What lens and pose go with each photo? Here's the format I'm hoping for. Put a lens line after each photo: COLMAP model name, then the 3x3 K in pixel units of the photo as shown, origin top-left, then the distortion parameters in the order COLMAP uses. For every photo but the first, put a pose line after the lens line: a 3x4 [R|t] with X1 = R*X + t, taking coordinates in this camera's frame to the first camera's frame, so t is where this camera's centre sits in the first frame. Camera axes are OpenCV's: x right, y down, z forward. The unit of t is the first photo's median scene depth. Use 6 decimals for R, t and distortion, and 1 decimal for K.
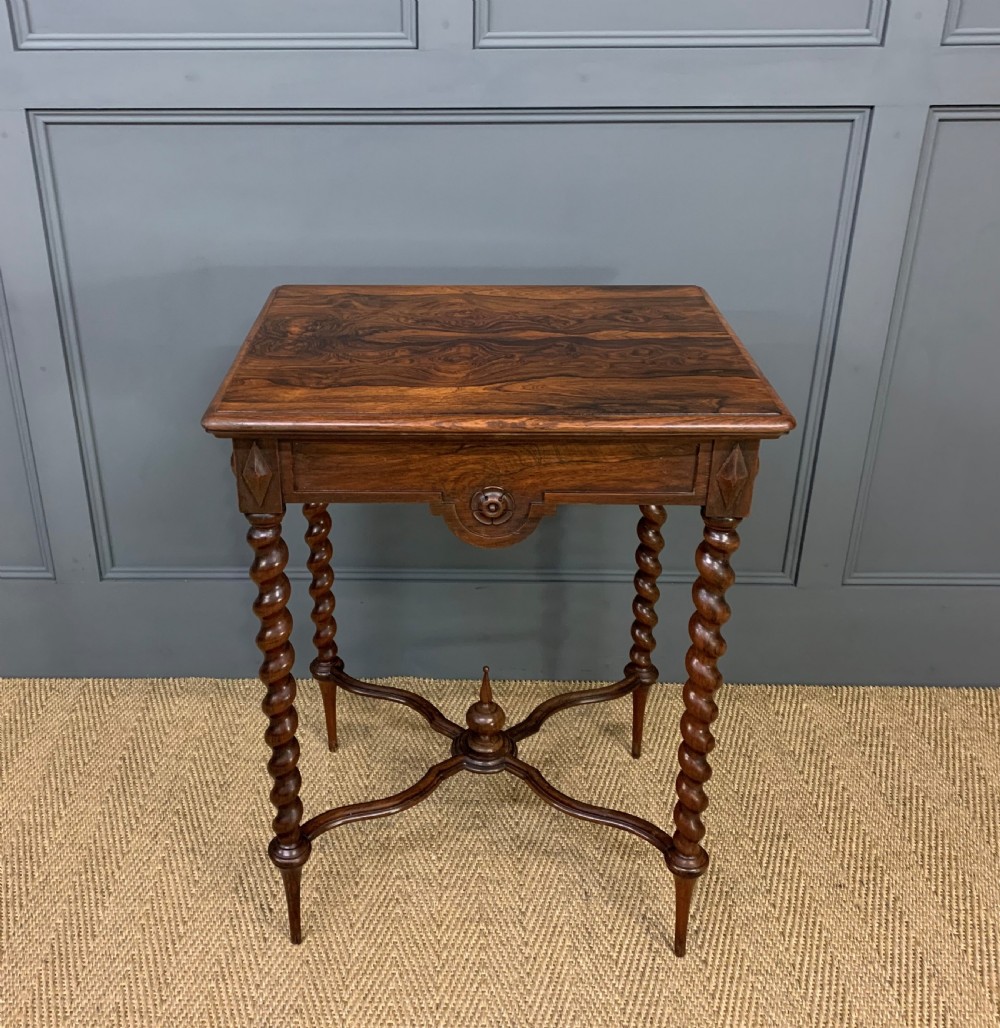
lens RADIAL K [[1110.5, 0, 429.3], [0, 1110.5, 469.2], [0, 0, 1]] dist [0.017730, 0.000371]
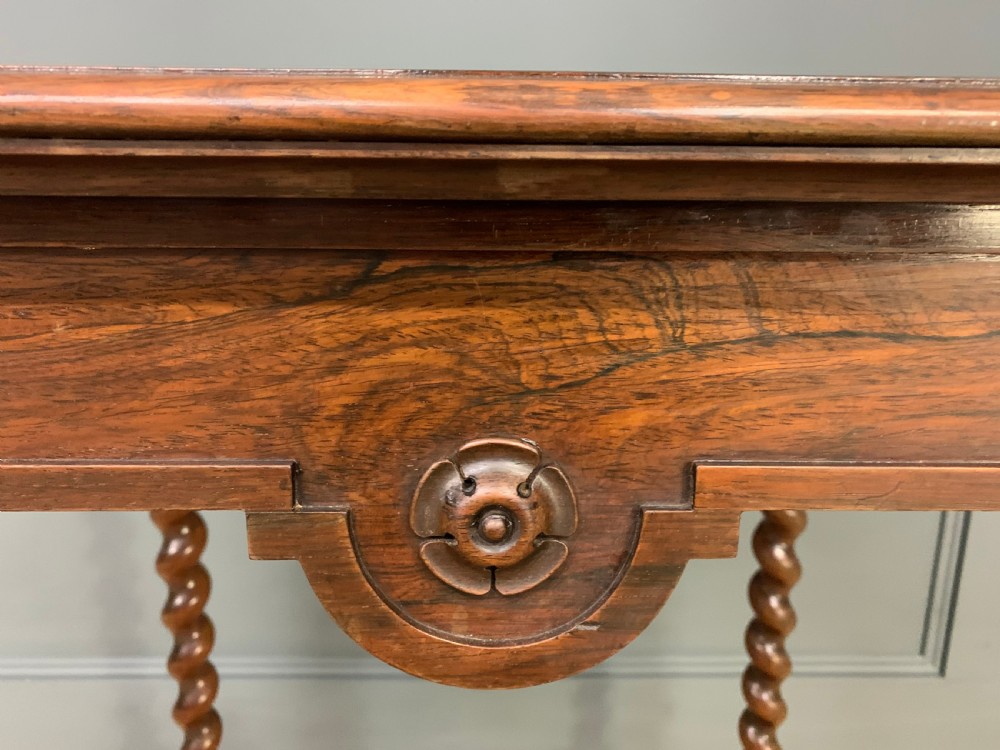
lens RADIAL K [[764.0, 0, 494.5], [0, 764.0, 373.2], [0, 0, 1]] dist [0.021996, -0.004892]
pose [[0.997919, 0.006988, 0.064100, 0.045917], [0.007016, 0.976441, -0.215672, 0.038593], [-0.064097, 0.215673, 0.974360, 0.827291]]
